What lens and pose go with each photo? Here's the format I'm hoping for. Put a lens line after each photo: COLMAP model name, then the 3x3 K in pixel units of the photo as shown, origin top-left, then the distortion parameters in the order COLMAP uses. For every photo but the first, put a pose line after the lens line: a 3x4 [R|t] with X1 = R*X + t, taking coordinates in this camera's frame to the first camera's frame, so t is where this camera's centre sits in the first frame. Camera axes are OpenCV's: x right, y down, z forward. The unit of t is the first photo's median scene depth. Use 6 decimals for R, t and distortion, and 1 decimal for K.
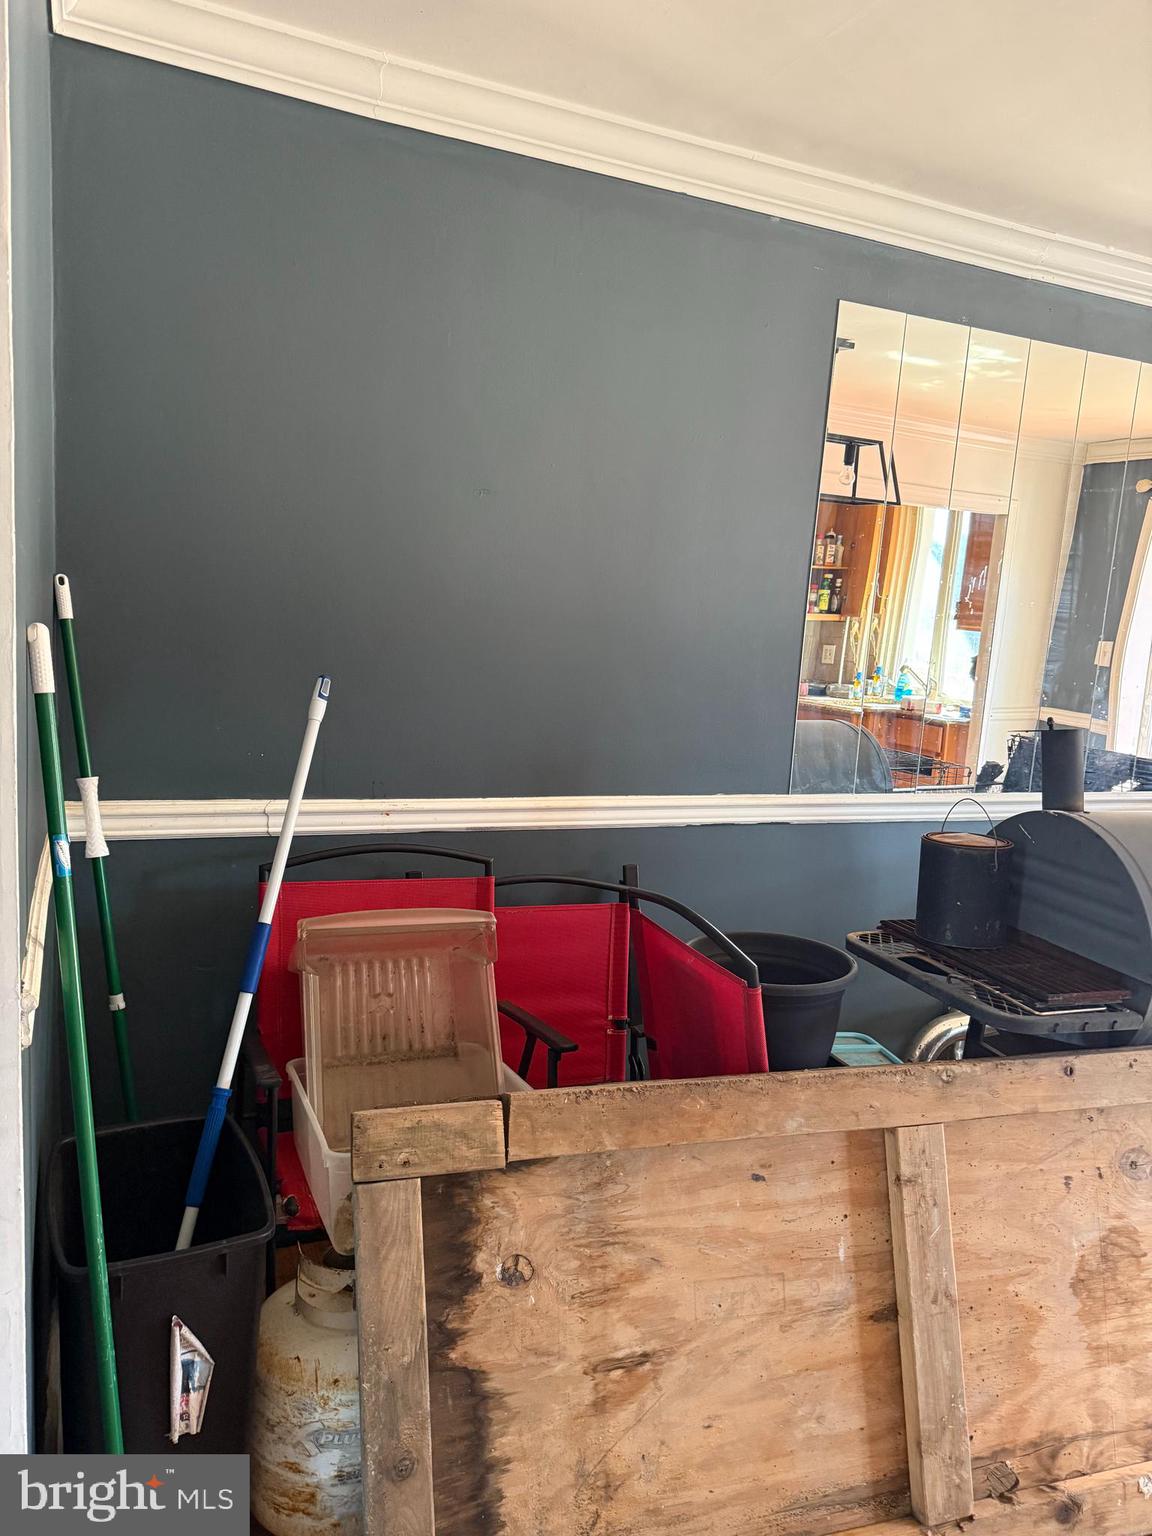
lens RADIAL K [[1102.3, 0, 566.3], [0, 1102.3, 765.2], [0, 0, 1]] dist [0.050027, -0.049085]
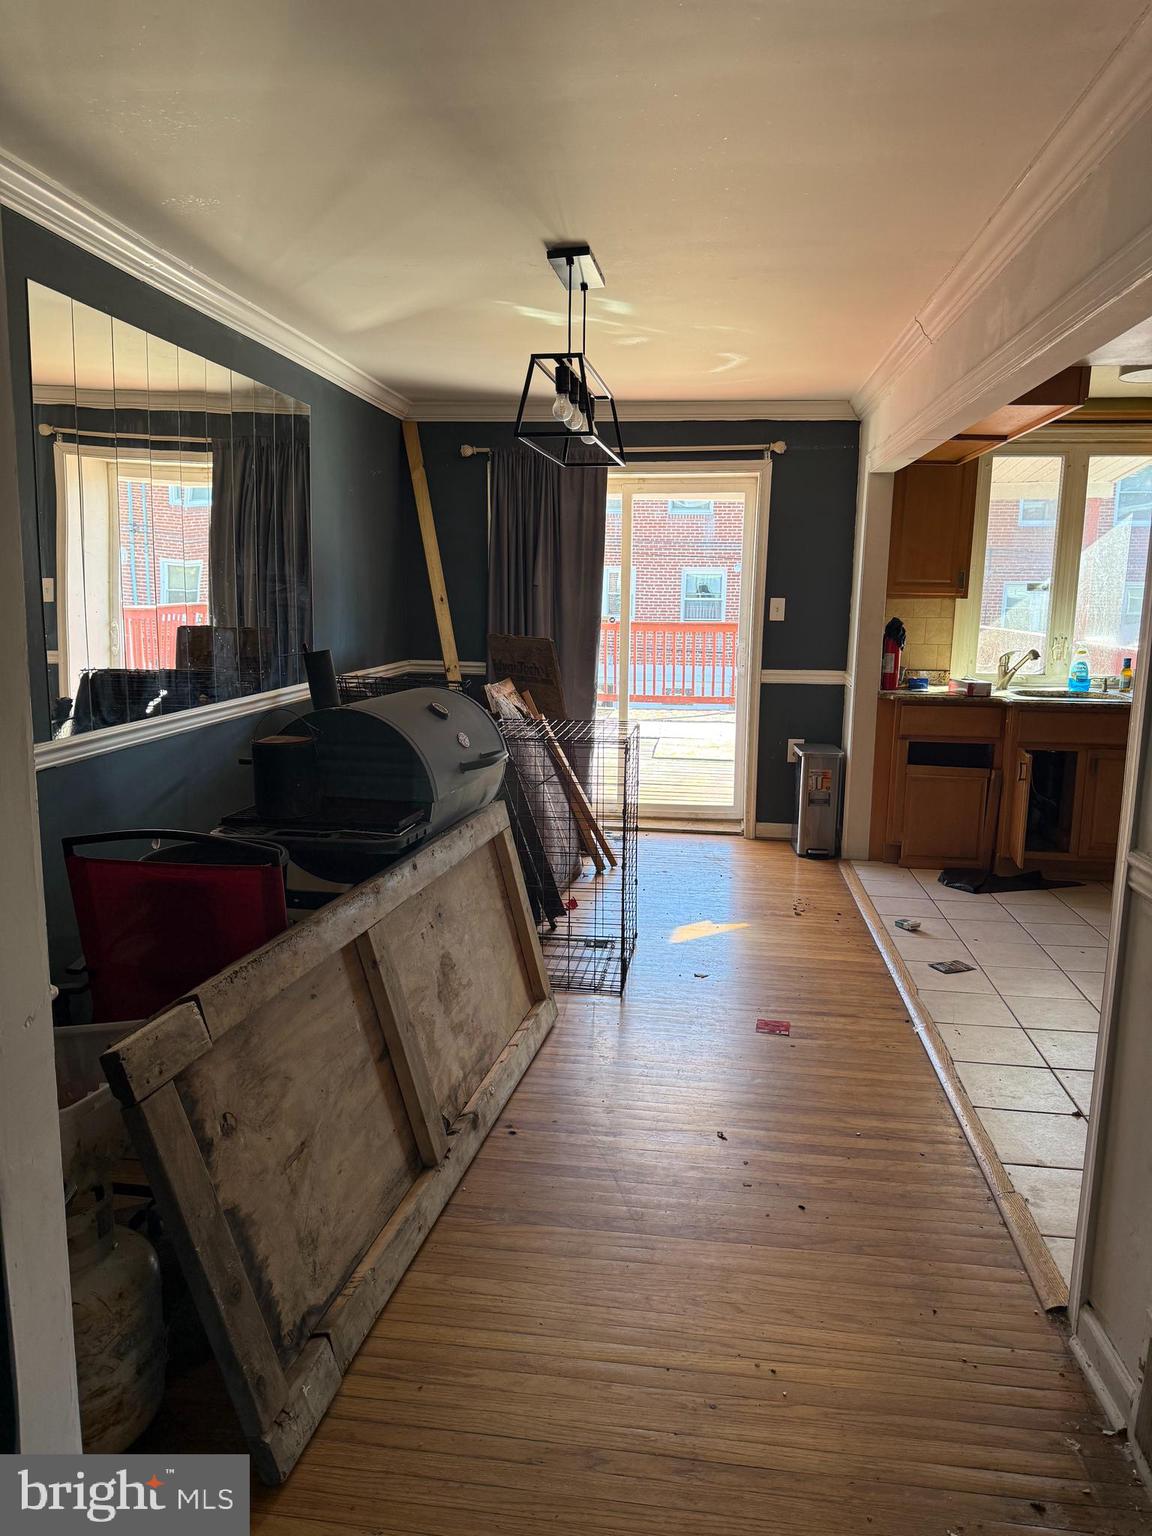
lens RADIAL K [[1087.5, 0, 572.1], [0, 1087.5, 768.7], [0, 0, 1]] dist [0.114425, -0.158436]
pose [[0.511285, -0.202360, 0.835247, -0.745879], [0.146662, 0.978172, 0.147209, -0.053454], [-0.846805, 0.047233, 0.529803, 0.006351]]
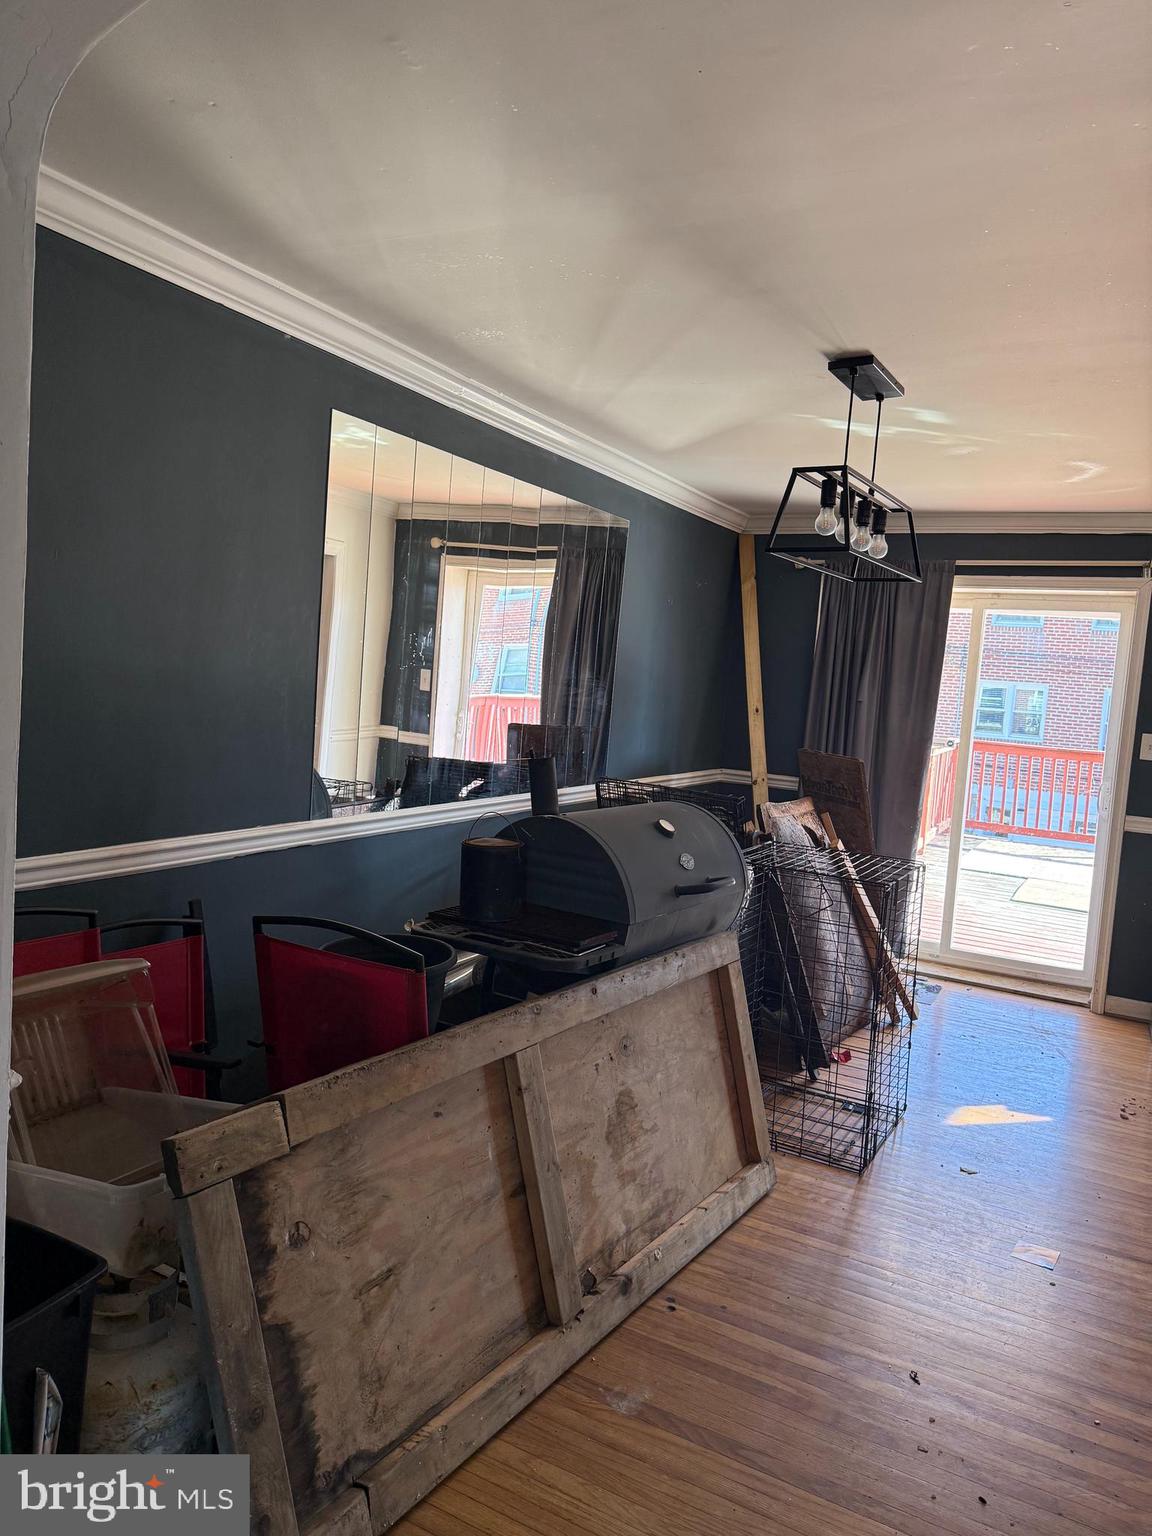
lens RADIAL K [[1102.3, 0, 566.3], [0, 1102.3, 765.2], [0, 0, 1]] dist [0.050027, -0.049085]
pose [[0.787033, -0.064980, 0.613479, -0.493661], [0.071092, 0.997365, 0.014437, -0.049584], [-0.612801, 0.032251, 0.789579, -0.143407]]
